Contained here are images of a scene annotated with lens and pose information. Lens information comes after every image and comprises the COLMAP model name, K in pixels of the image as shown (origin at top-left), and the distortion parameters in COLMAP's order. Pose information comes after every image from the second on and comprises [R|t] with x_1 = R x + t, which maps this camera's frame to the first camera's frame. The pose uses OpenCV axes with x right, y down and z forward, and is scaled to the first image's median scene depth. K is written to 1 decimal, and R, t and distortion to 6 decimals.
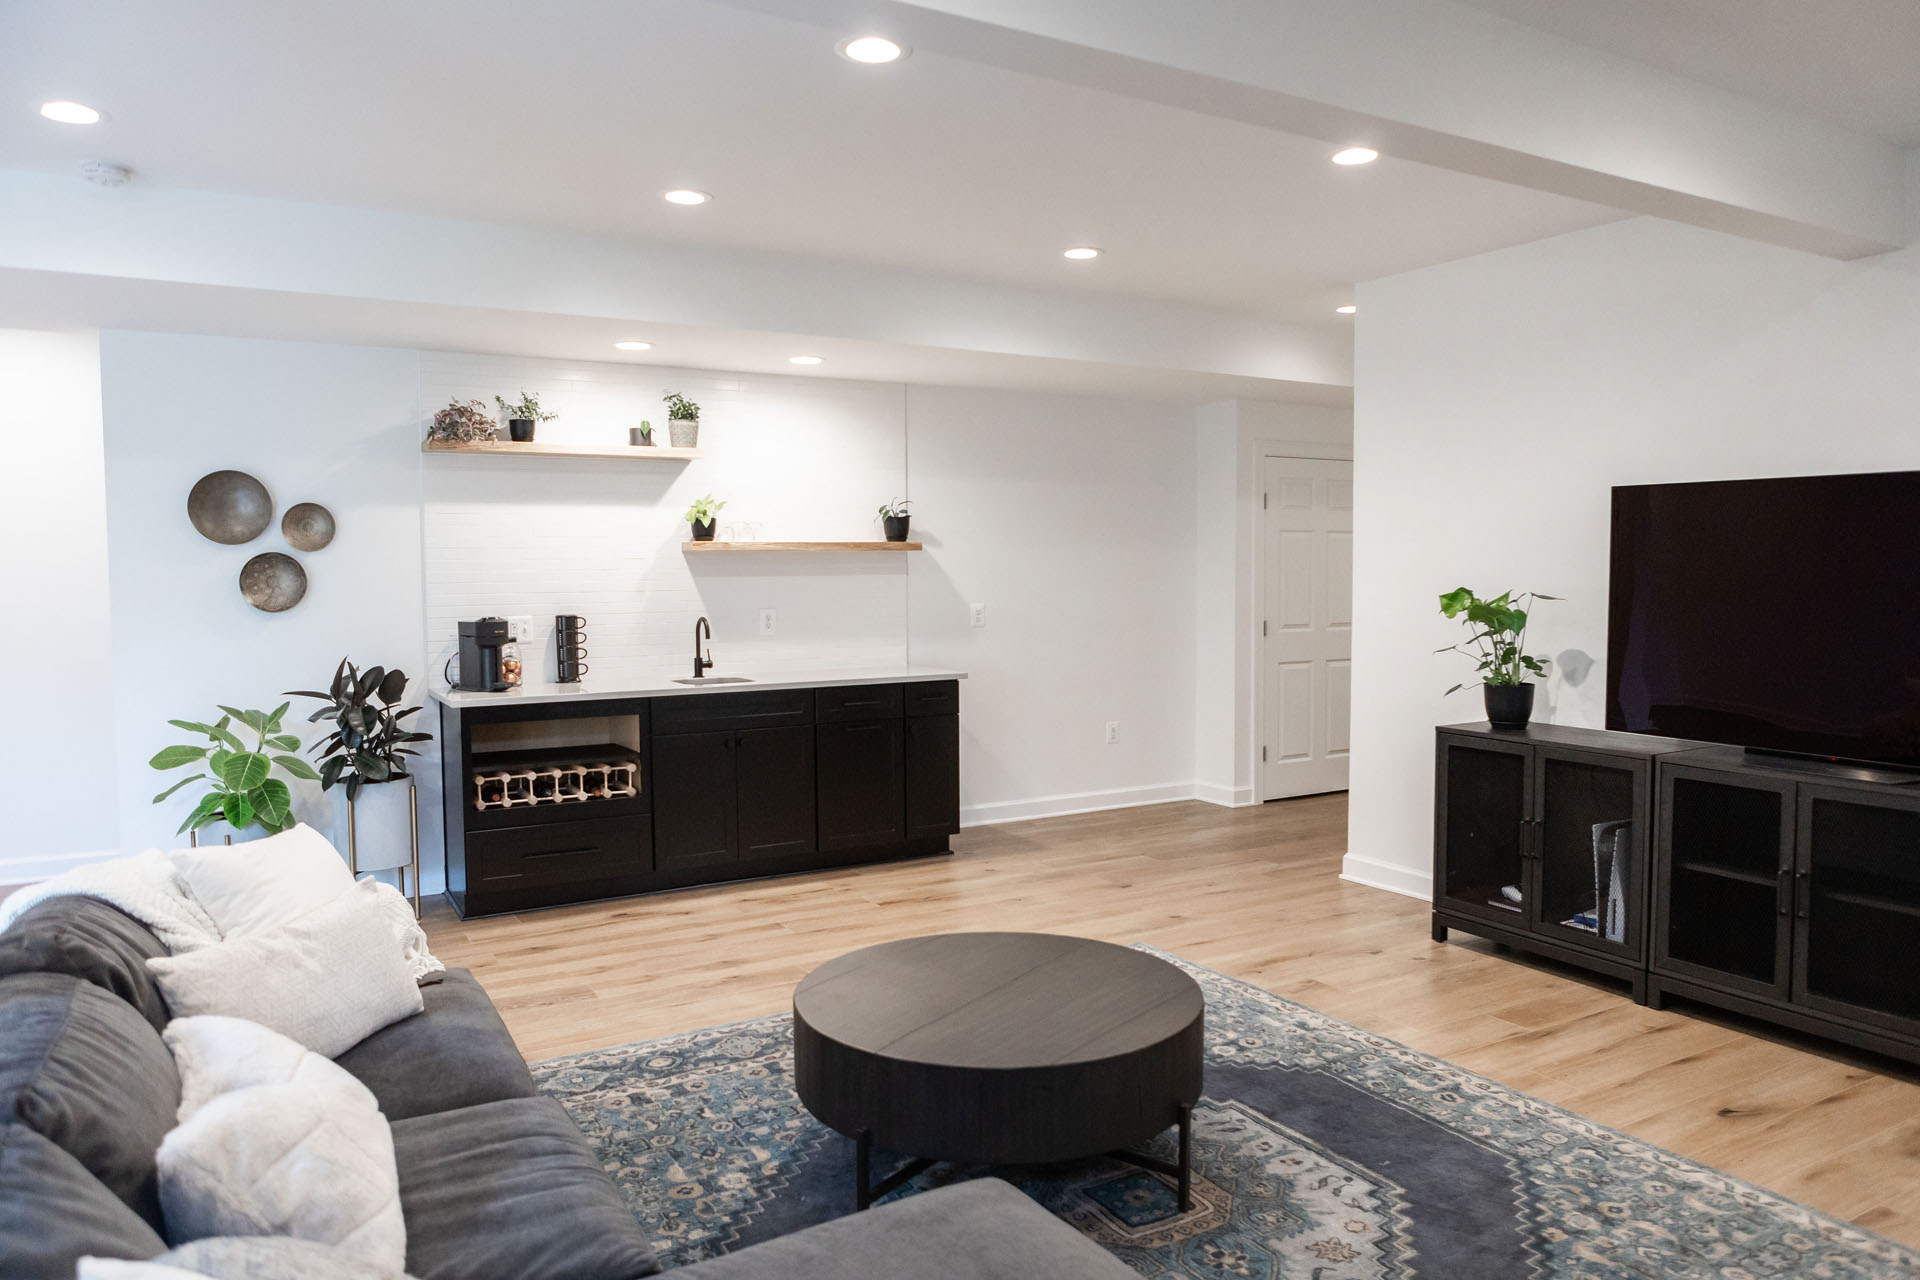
lens RADIAL K [[1298.2, 0, 968.6], [0, 1298.2, 638.1], [0, 0, 1]] dist [-0.028068, 0.018441]
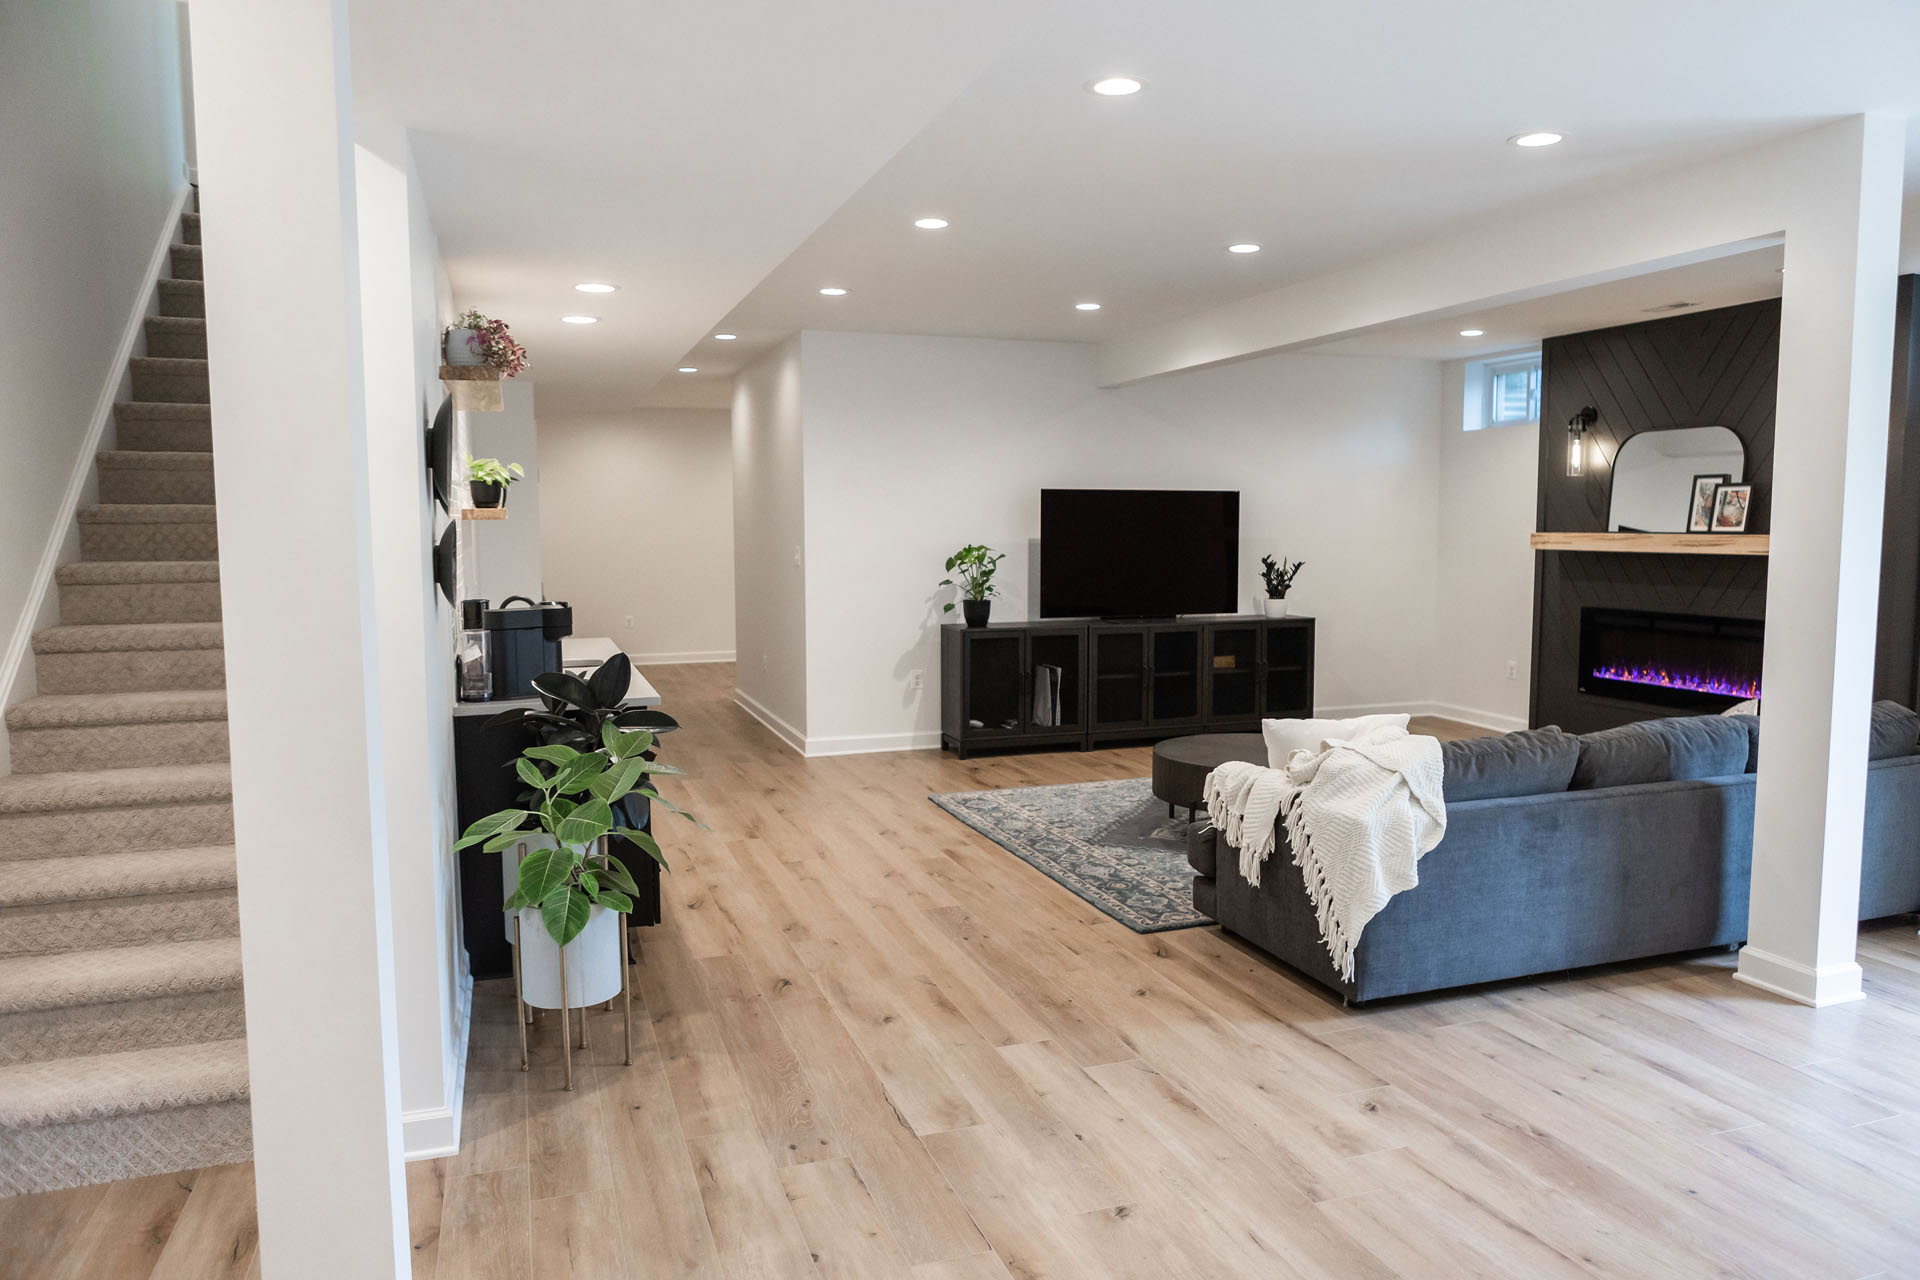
lens RADIAL K [[1298.2, 0, 968.6], [0, 1298.2, 638.1], [0, 0, 1]] dist [-0.028068, 0.018441]
pose [[0.186894, -0.084427, 0.978746, -1.288557], [0.059204, 0.995457, 0.074564, -0.044489], [-0.980595, 0.044010, 0.191043, 0.693266]]
